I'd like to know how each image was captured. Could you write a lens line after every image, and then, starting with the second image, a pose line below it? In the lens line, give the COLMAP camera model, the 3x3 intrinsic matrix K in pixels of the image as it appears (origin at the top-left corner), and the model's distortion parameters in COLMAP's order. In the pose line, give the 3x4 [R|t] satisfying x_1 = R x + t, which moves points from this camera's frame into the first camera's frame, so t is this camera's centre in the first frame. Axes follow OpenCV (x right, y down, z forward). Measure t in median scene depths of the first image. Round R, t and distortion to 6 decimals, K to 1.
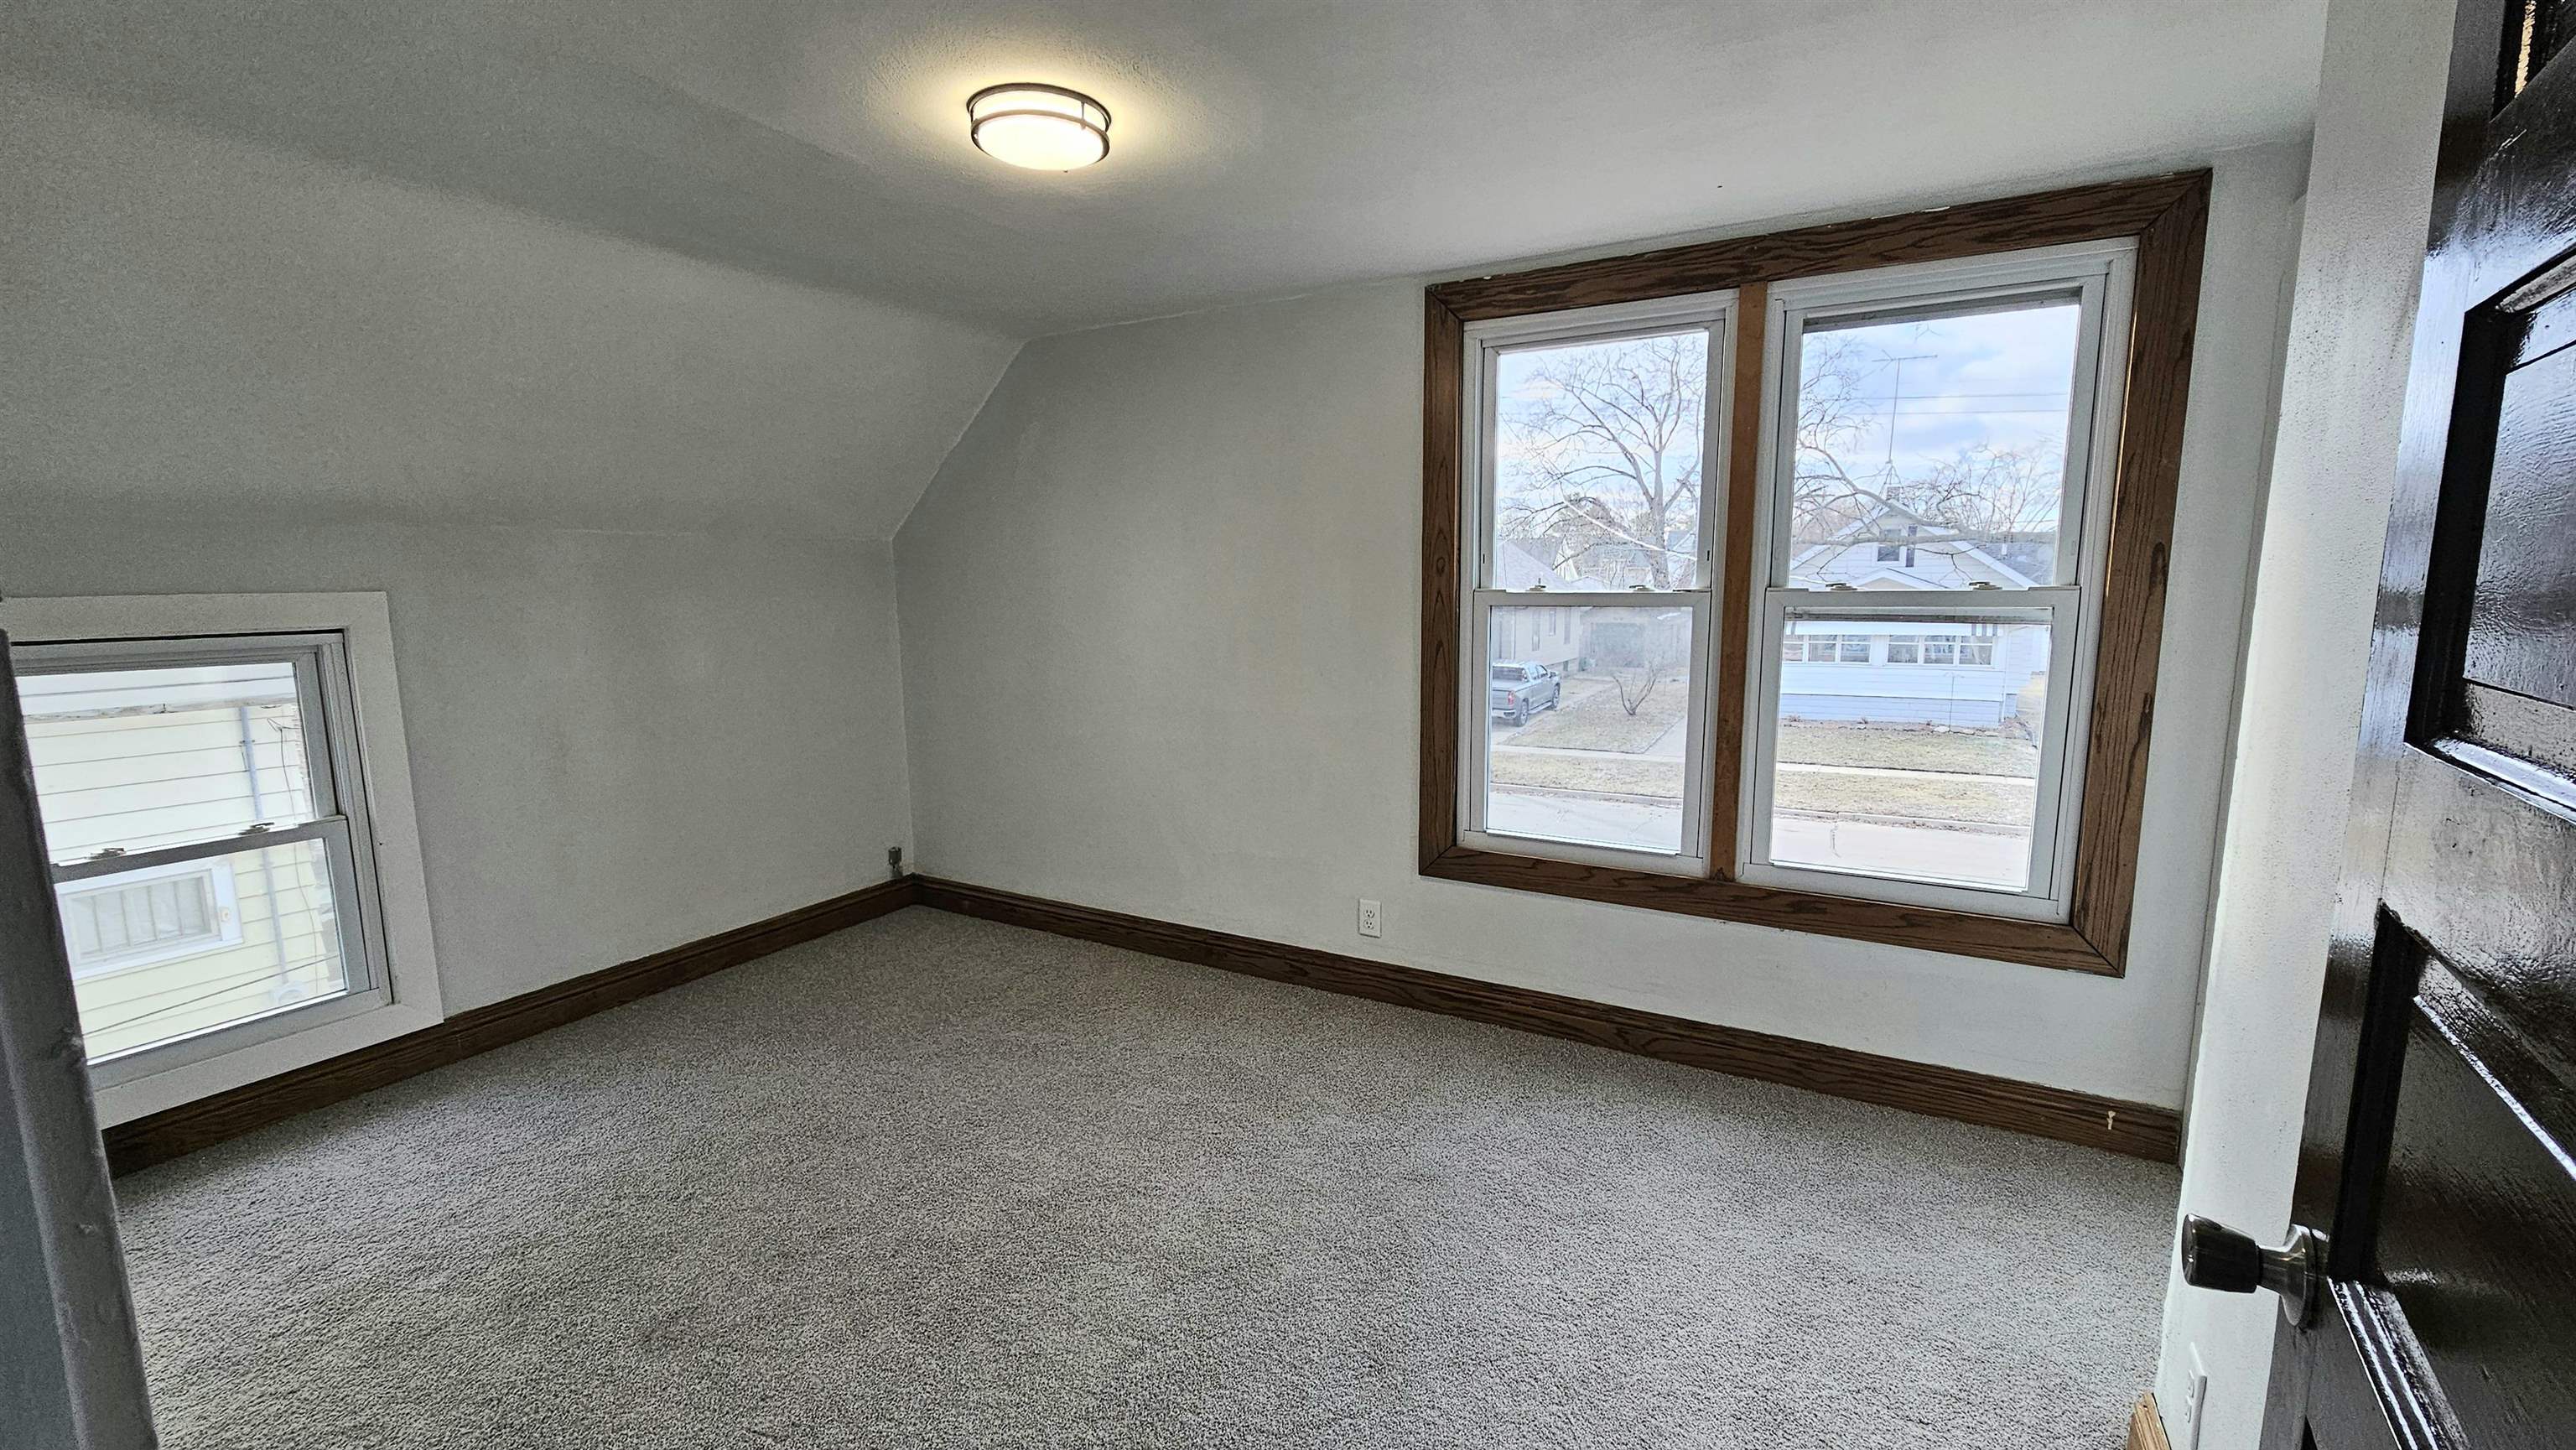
lens RADIAL K [[1053.1, 0, 1281.3], [0, 1053.1, 716.0], [0, 0, 1]] dist [-0.008280, 0.000116]
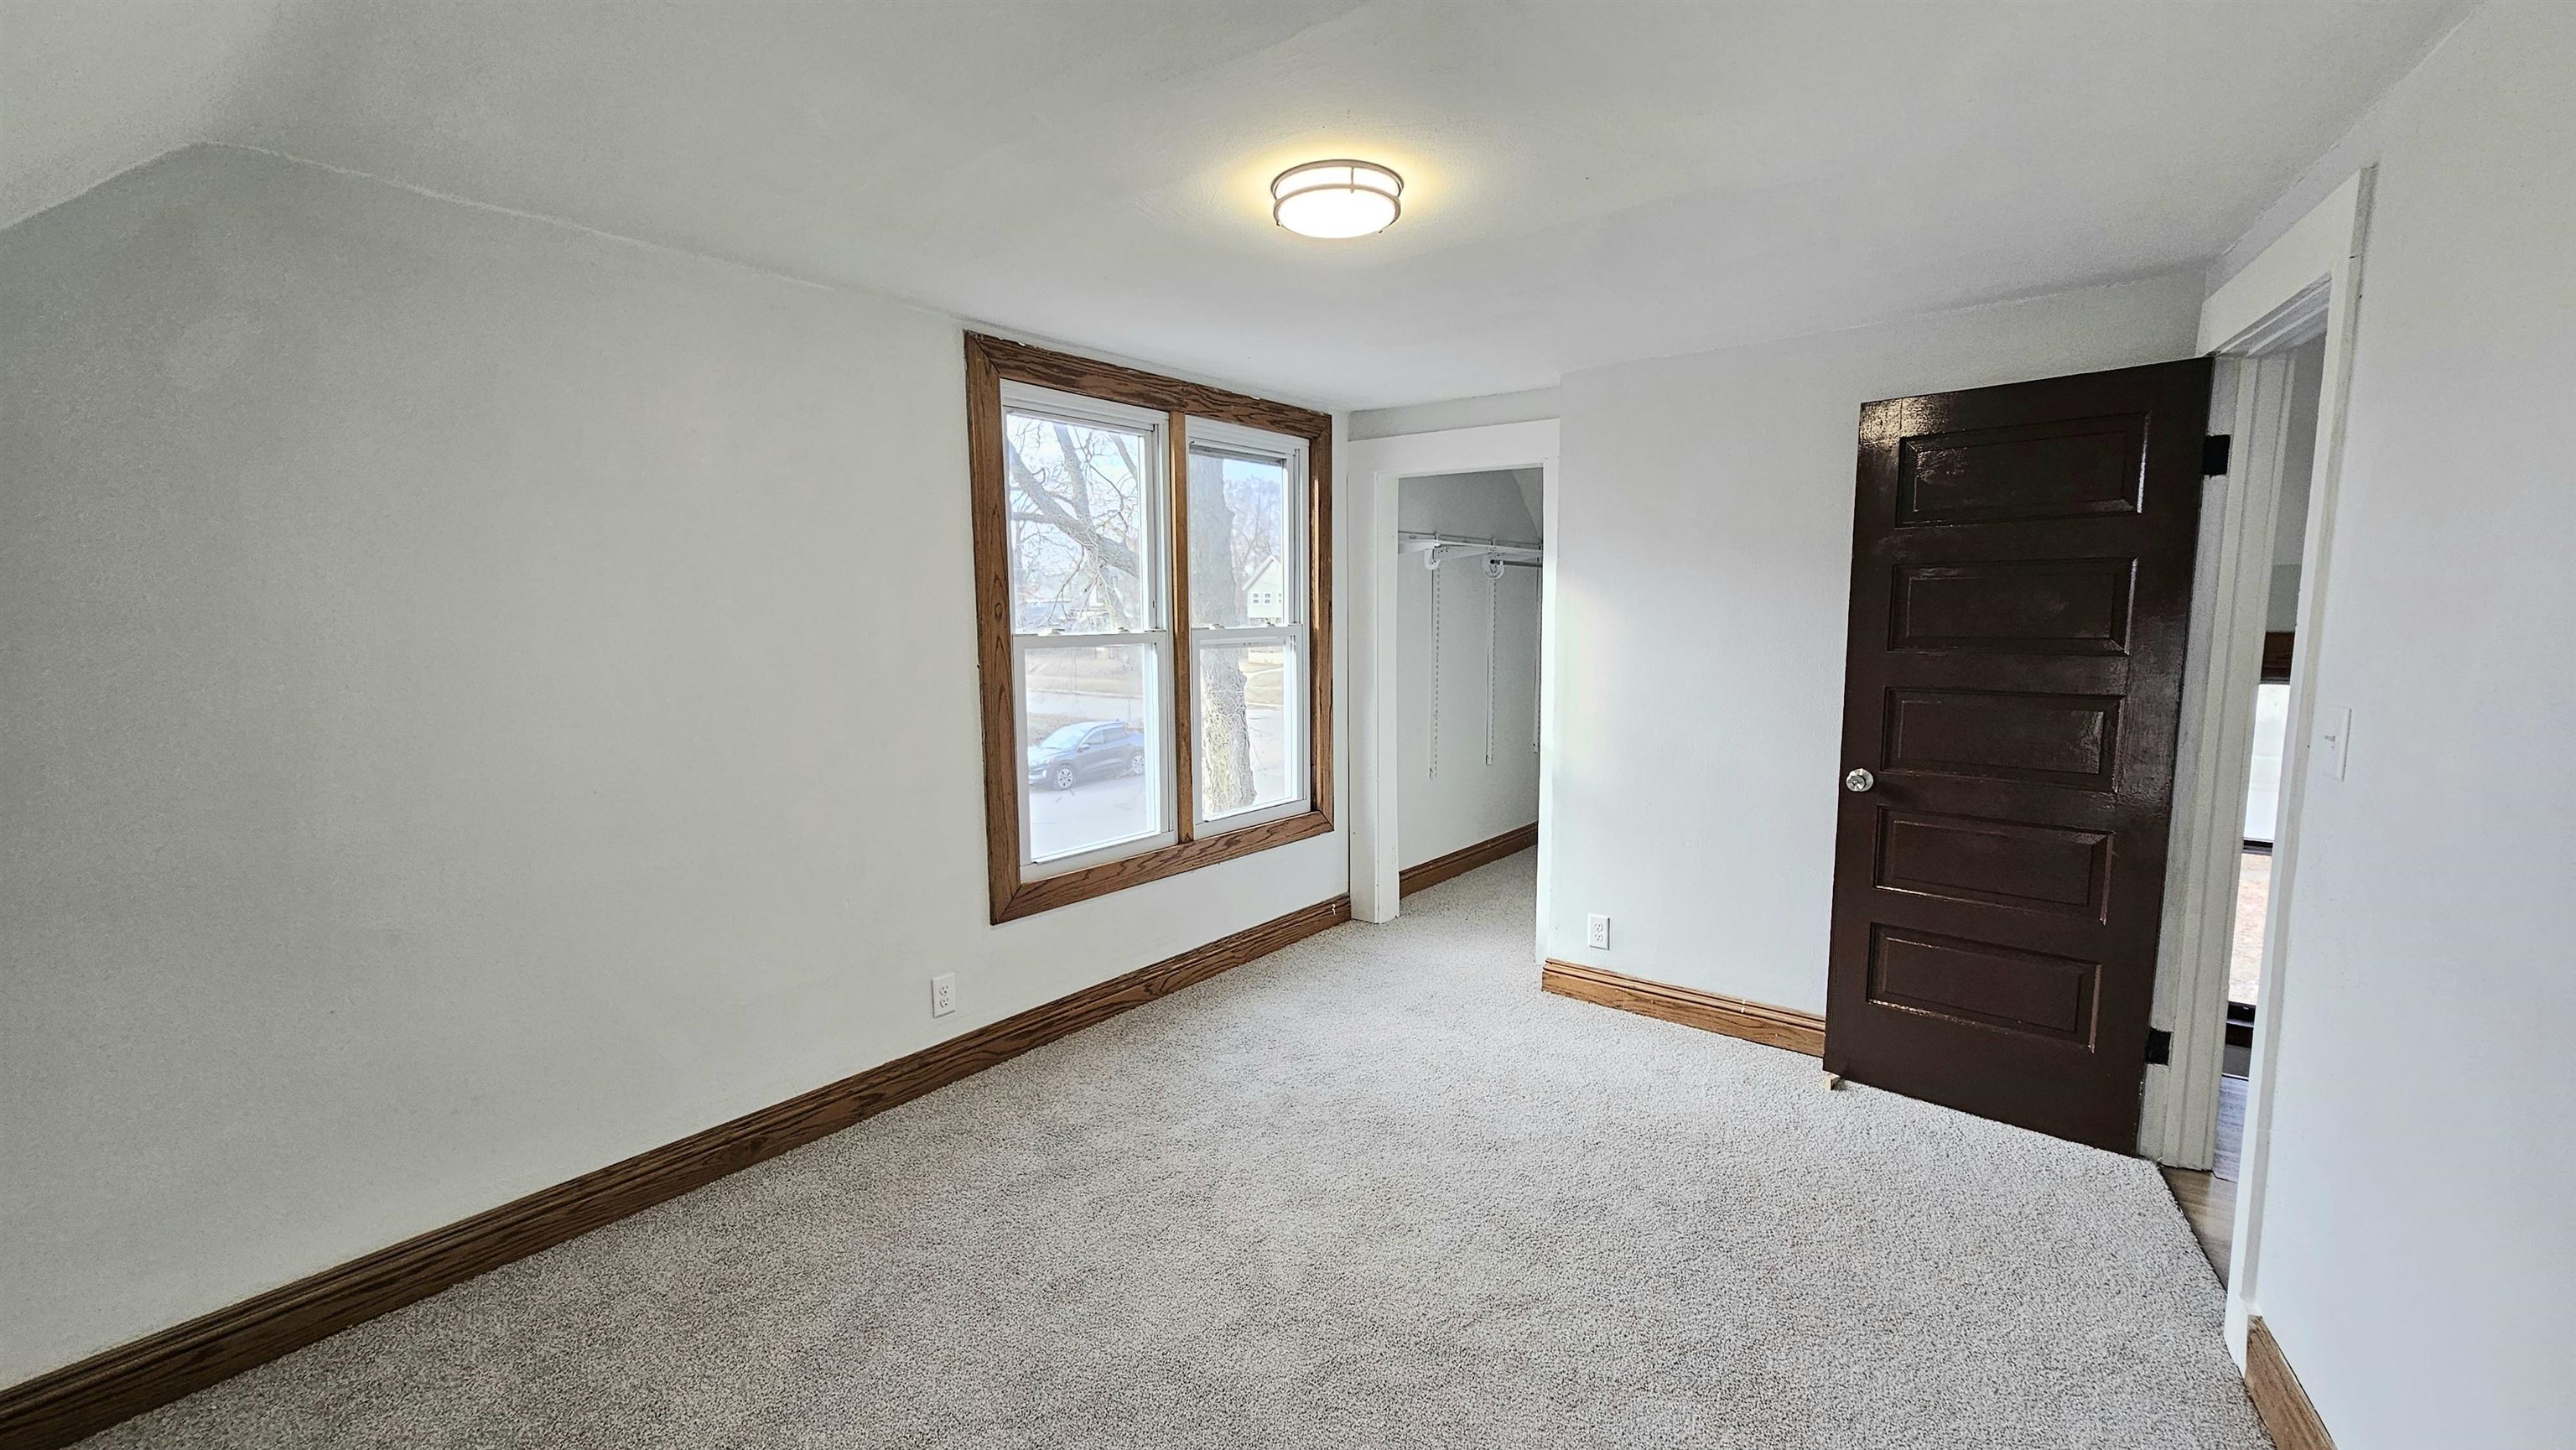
lens RADIAL K [[1053.1, 0, 1285.6], [0, 1053.1, 723.8], [0, 0, 1]] dist [-0.008280, 0.000116]
pose [[0.156040, -0.099086, 0.982768, -0.870110], [0.142000, 0.986871, 0.076953, -0.080618], [-0.977490, 0.127546, 0.168062, 0.616836]]
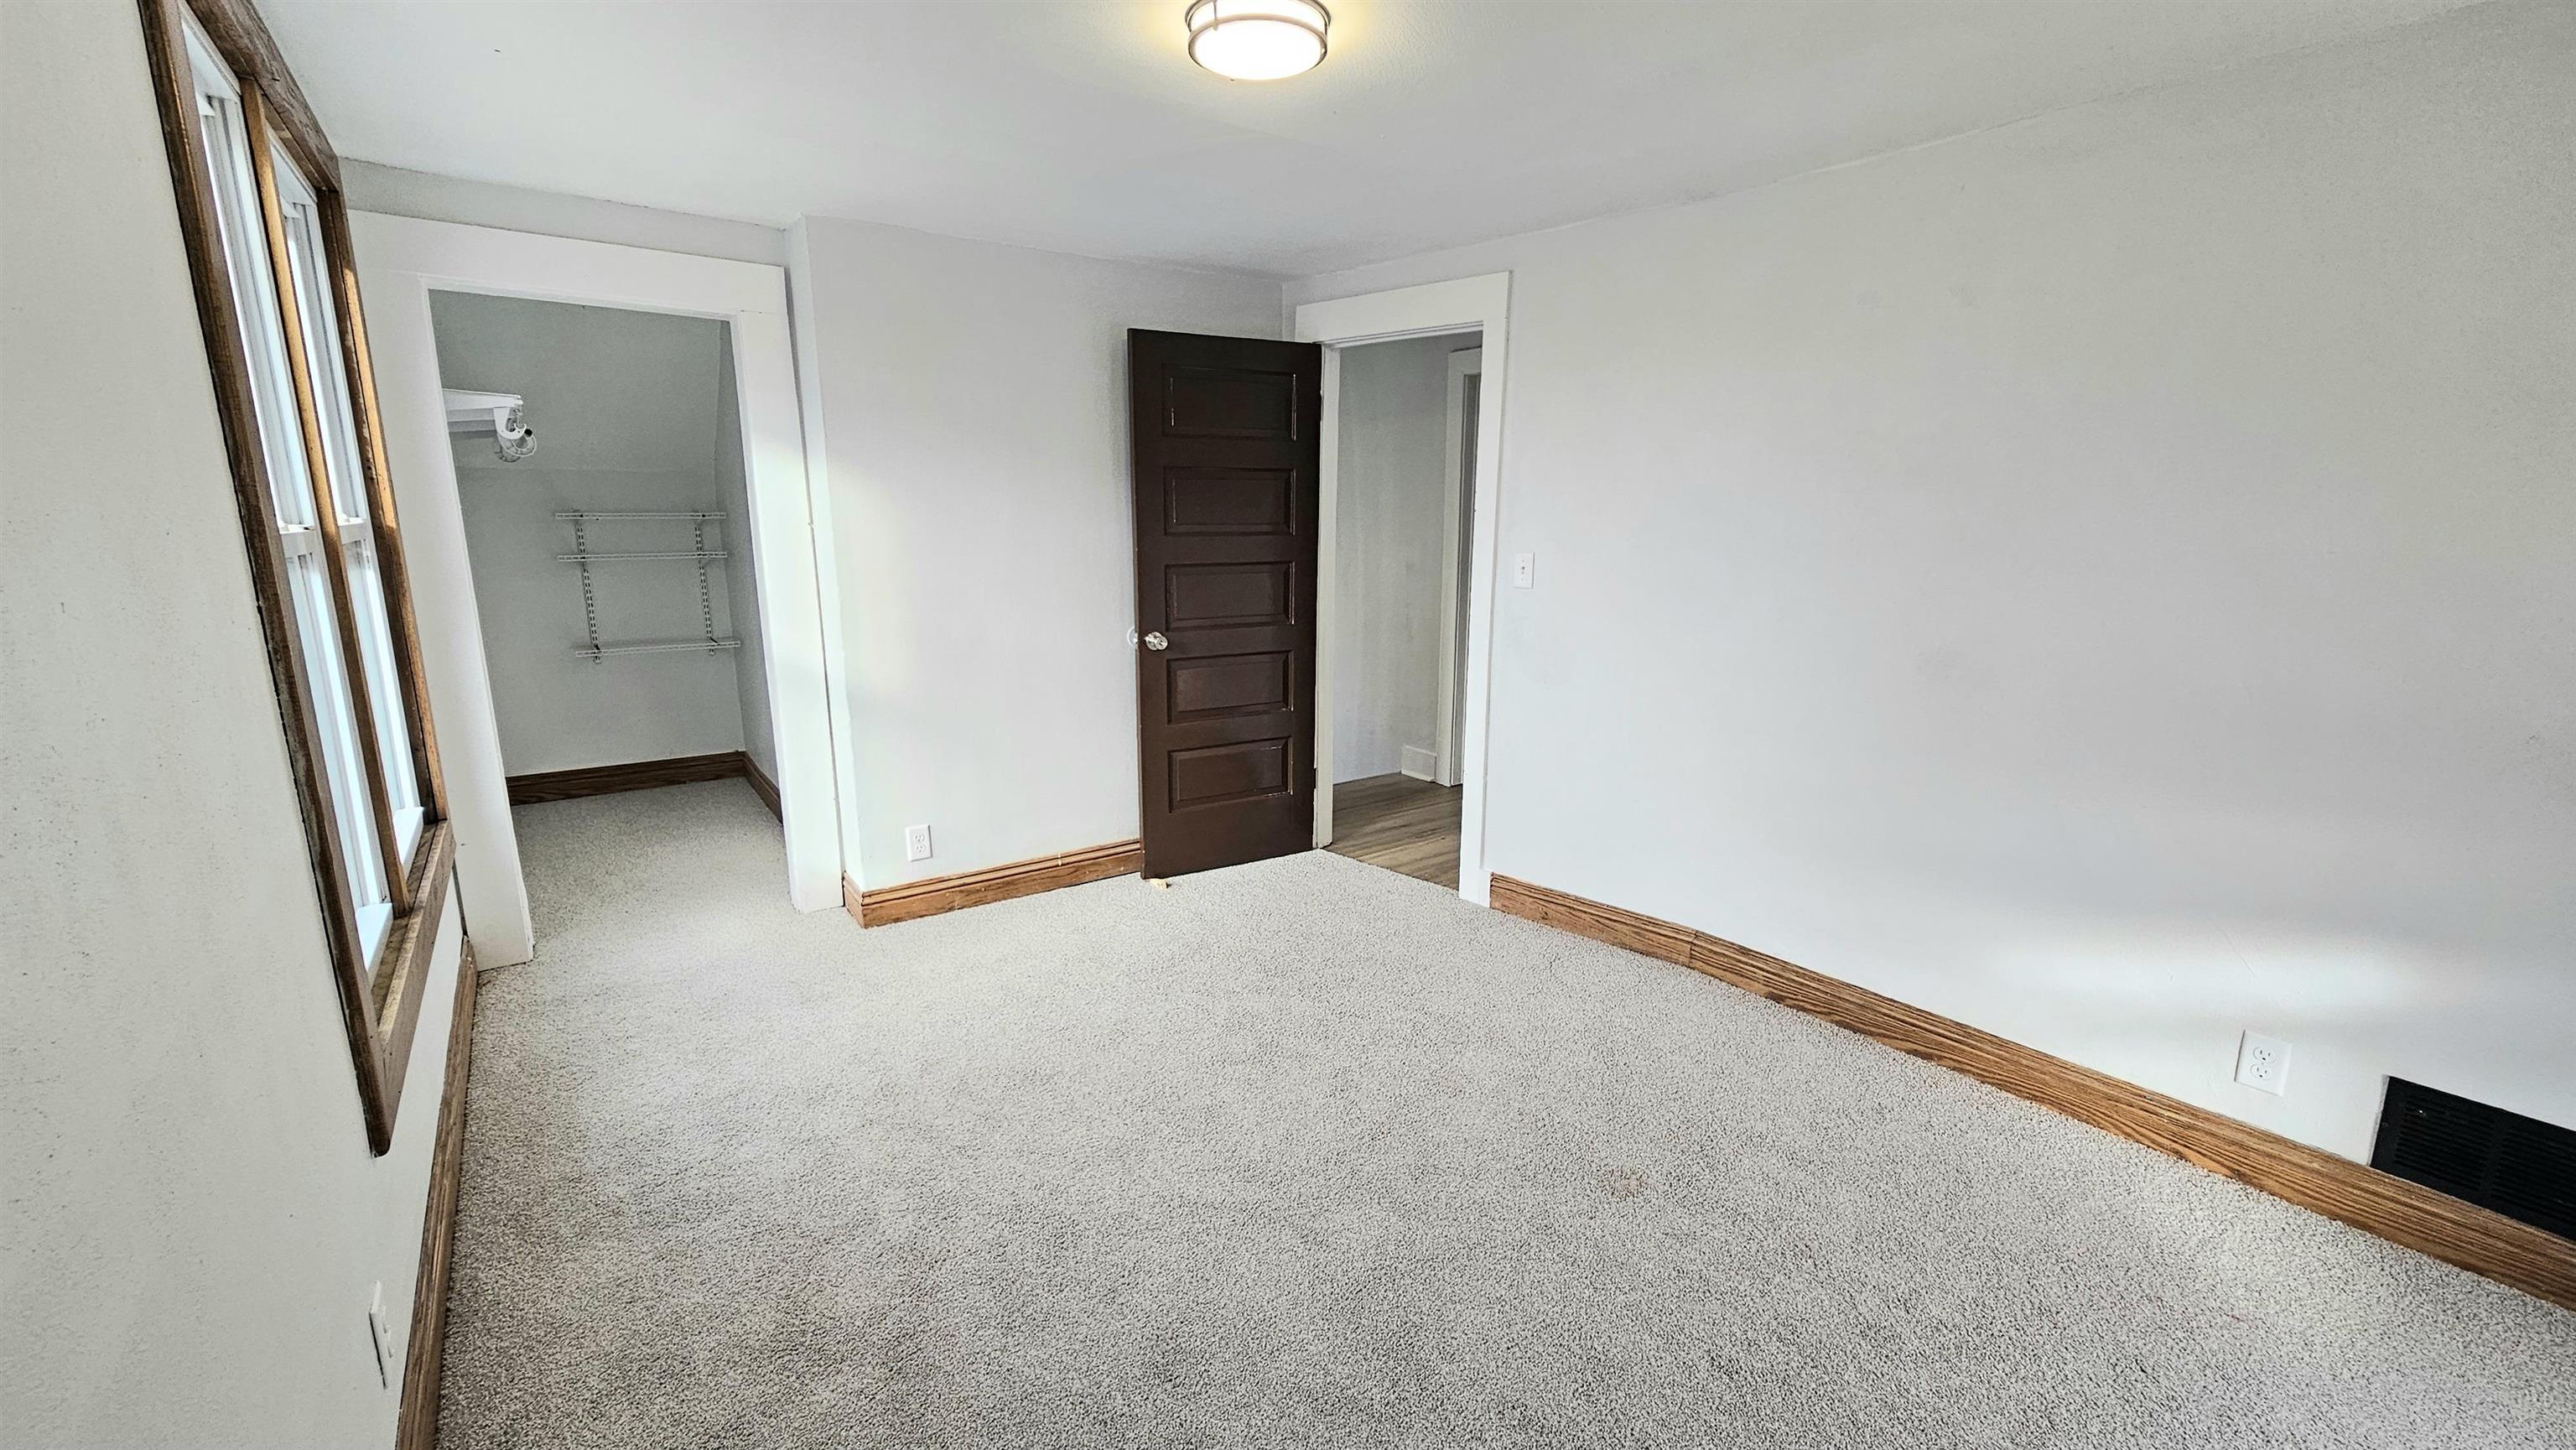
lens RADIAL K [[1053.1, 0, 1290.3], [0, 1053.1, 738.2], [0, 0, 1]] dist [-0.008280, 0.000116]
pose [[-0.906761, -0.084115, 0.413170, -0.462212], [0.064421, 0.940758, 0.332903, -0.174180], [-0.416695, 0.328480, -0.847624, 1.315836]]
